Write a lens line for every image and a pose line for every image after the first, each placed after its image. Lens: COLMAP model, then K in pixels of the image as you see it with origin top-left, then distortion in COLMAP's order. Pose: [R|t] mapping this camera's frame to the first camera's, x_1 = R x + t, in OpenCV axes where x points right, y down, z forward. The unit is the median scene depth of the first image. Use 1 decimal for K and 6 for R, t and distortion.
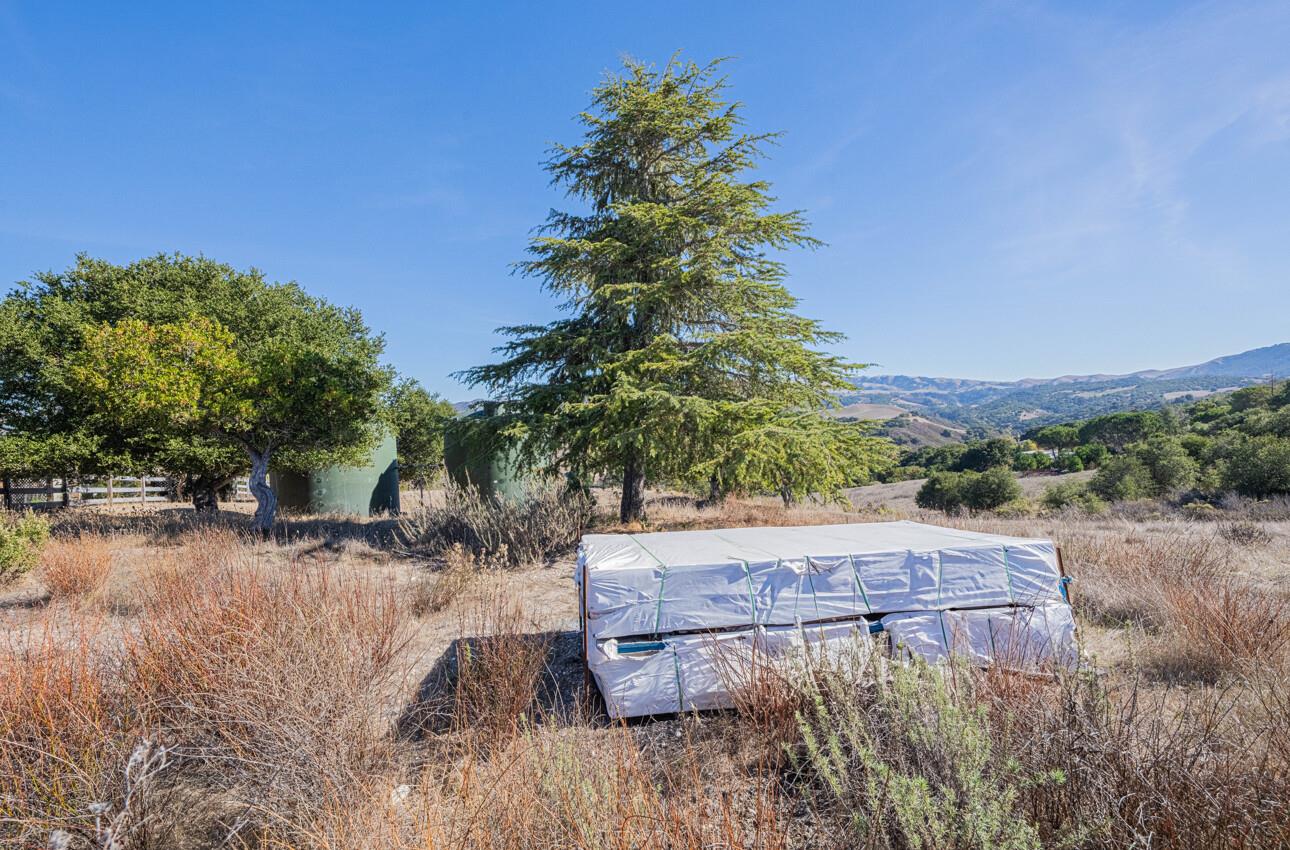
lens RADIAL K [[523.2, 0, 632.1], [0, 523.2, 433.7], [0, 0, 1]] dist [-0.002094, -0.001787]
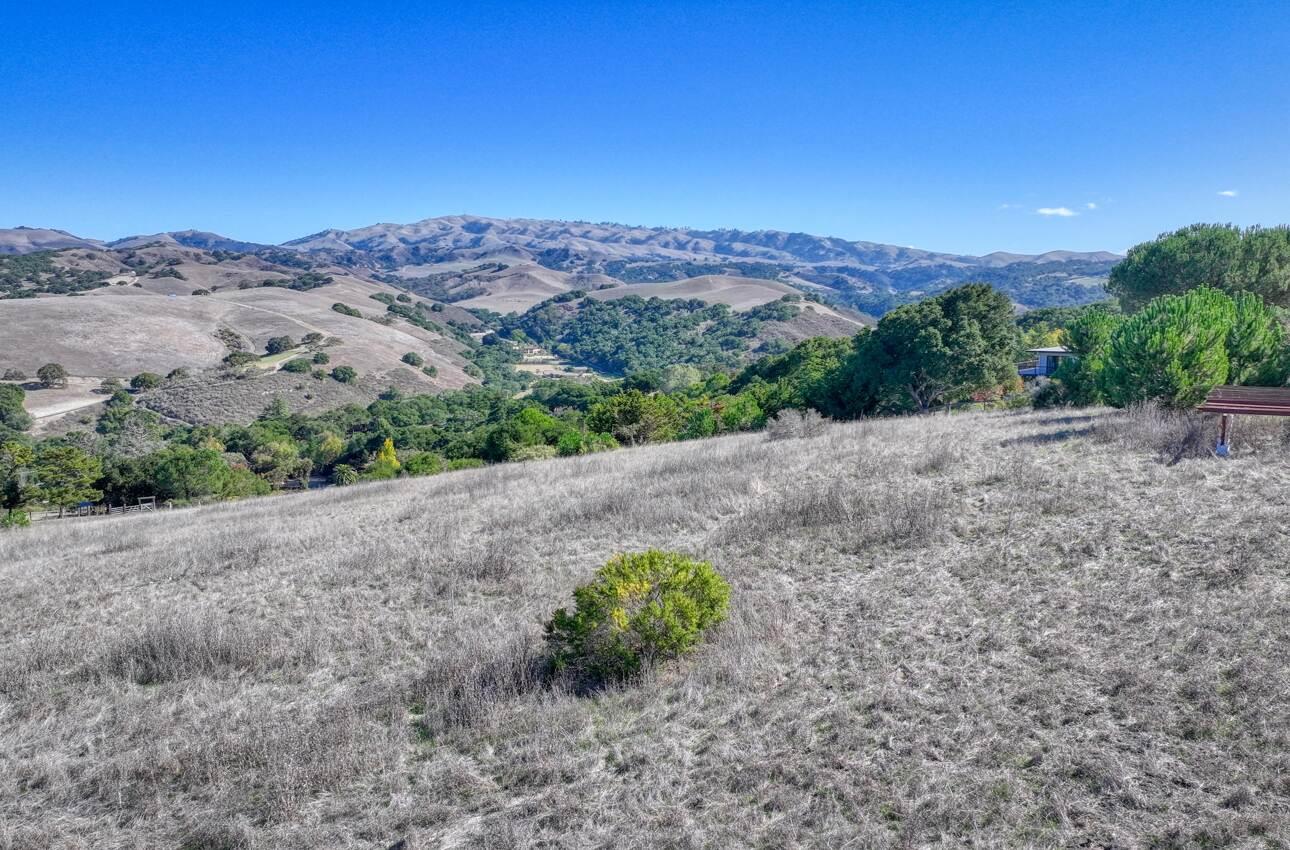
lens RADIAL K [[1068.2, 0, 643.7], [0, 1068.2, 424.2], [0, 0, 1]] dist [0.011262, -0.000799]
pose [[0.944425, 0.006443, 0.328664, 0.148912], [-0.034566, 0.996211, 0.079800, 0.017044], [-0.326904, -0.086725, 0.941070, 0.221298]]
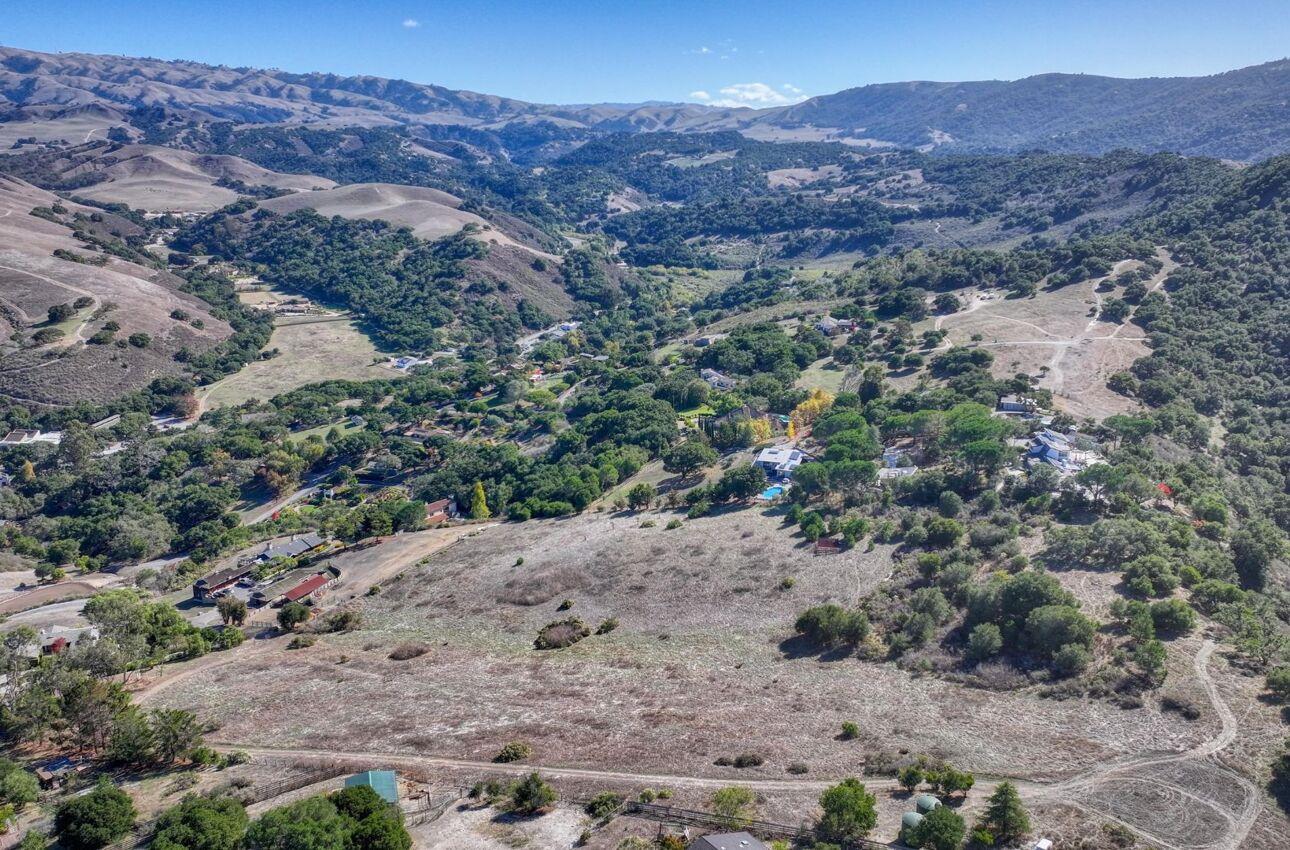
lens RADIAL K [[1068.2, 0, 643.6], [0, 1068.2, 425.4], [0, 0, 1]] dist [0.011262, -0.000799]
pose [[0.763683, -0.124113, 0.633549, -0.289110], [-0.021153, 0.976009, 0.216699, -0.196844], [-0.645245, -0.178890, 0.742736, -0.135762]]
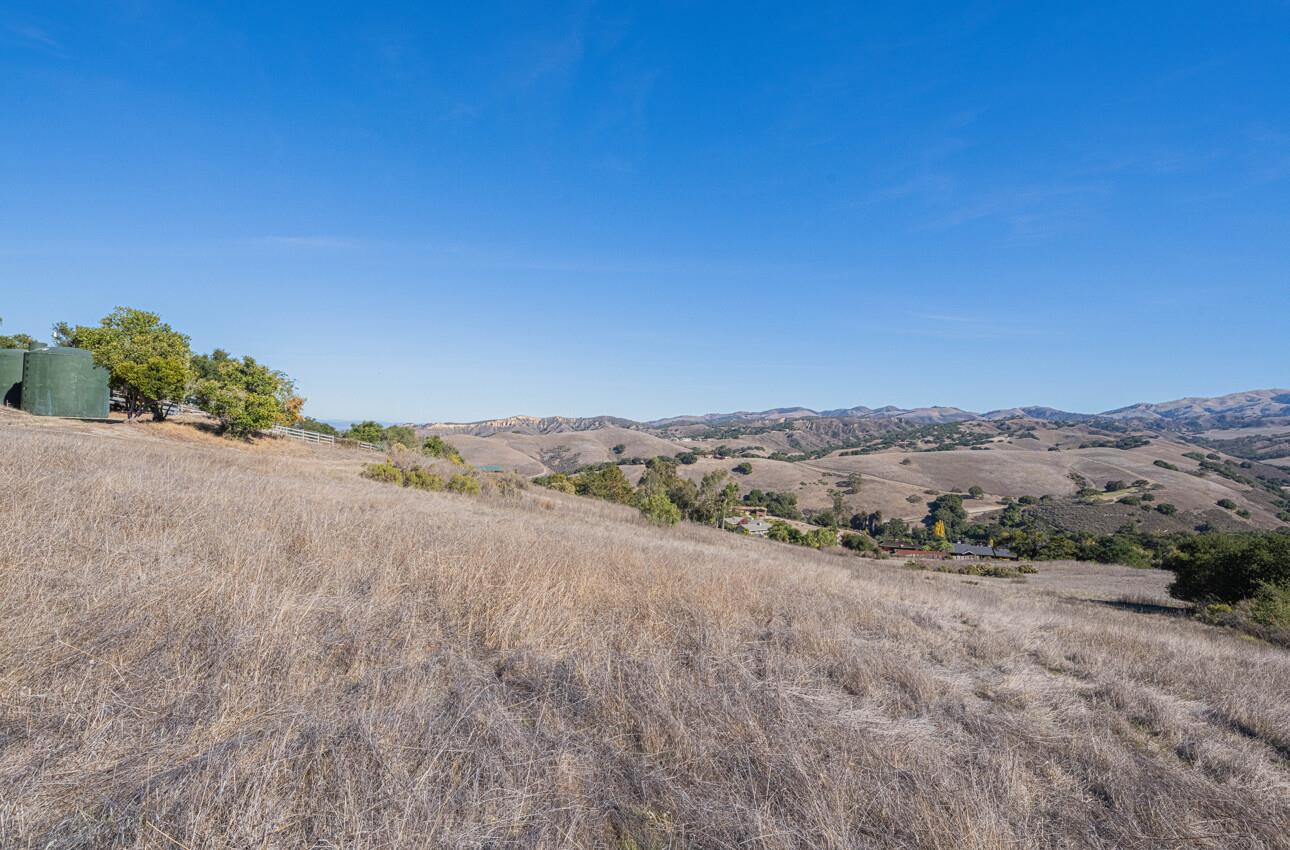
lens RADIAL K [[612.2, 0, 650.2], [0, 612.2, 437.9], [0, 0, 1]] dist [0.029438, -0.007376]
pose [[0.814941, 0.074550, -0.574729, 0.094206], [-0.082355, 0.996525, 0.012486, 0.002721], [0.573663, 0.037156, 0.818248, 0.027011]]
